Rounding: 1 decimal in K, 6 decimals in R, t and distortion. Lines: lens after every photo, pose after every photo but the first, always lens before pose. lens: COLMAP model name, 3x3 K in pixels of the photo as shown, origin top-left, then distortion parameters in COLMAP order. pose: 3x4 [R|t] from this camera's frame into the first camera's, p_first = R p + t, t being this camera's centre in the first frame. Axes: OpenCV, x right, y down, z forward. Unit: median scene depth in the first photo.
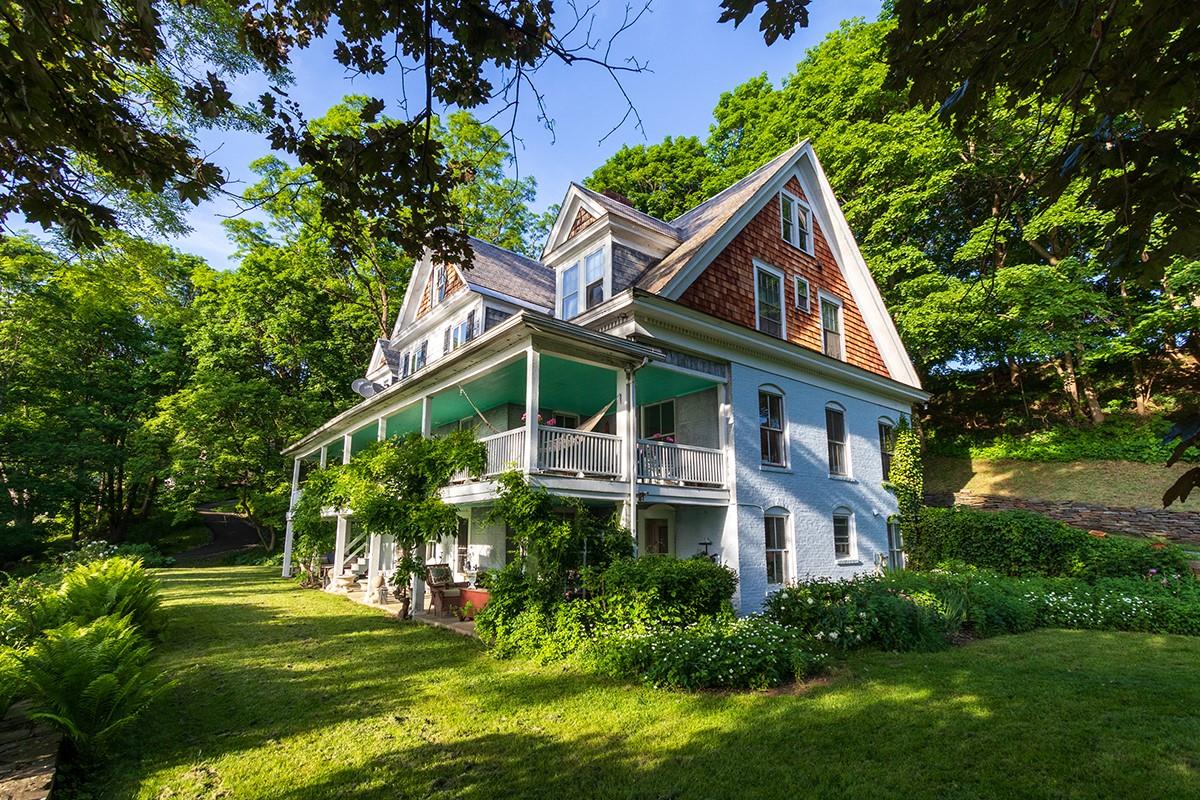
lens RADIAL K [[560.5, 0, 594.0], [0, 560.5, 410.8], [0, 0, 1]] dist [0.009609, -0.002639]
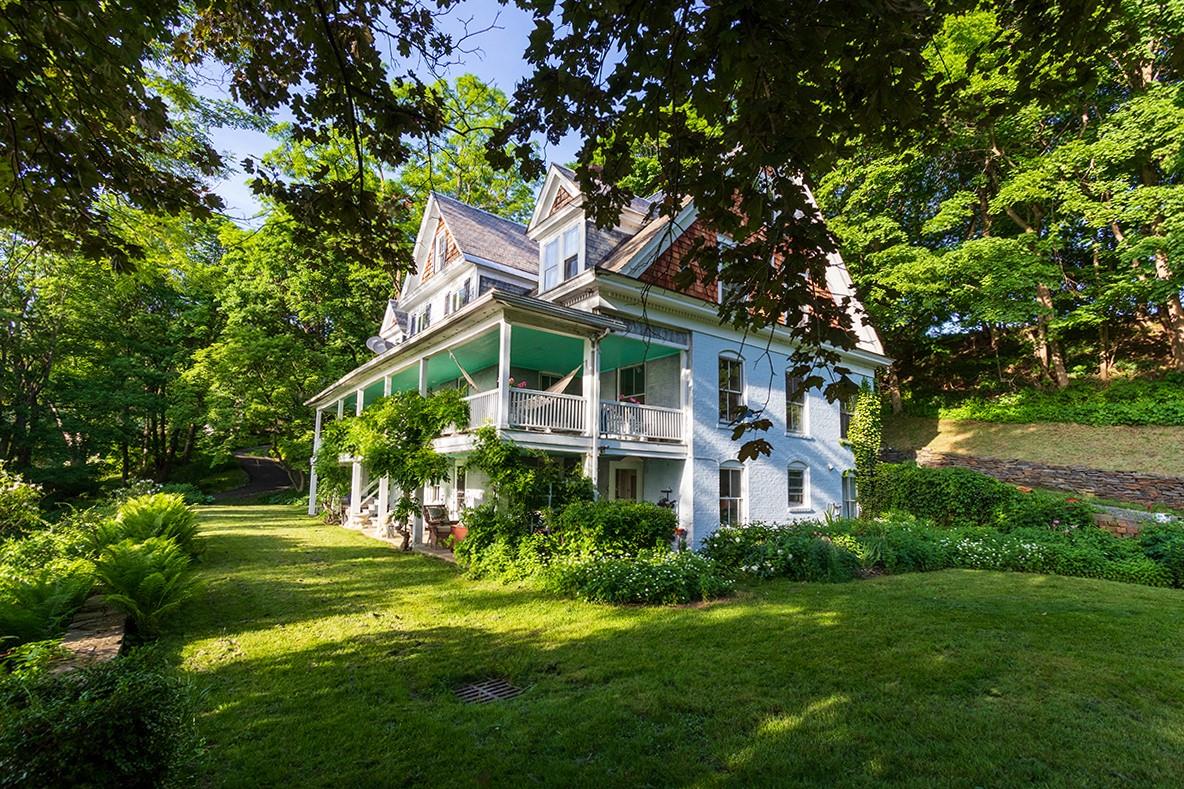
lens RADIAL K [[553.0, 0, 602.8], [0, 553.0, 407.0], [0, 0, 1]] dist [0.009609, -0.002639]
pose [[0.999524, 0.014436, -0.027280, 0.095514], [-0.012237, 0.996791, 0.079102, -0.020717], [0.028334, -0.078731, 0.996493, -0.107487]]
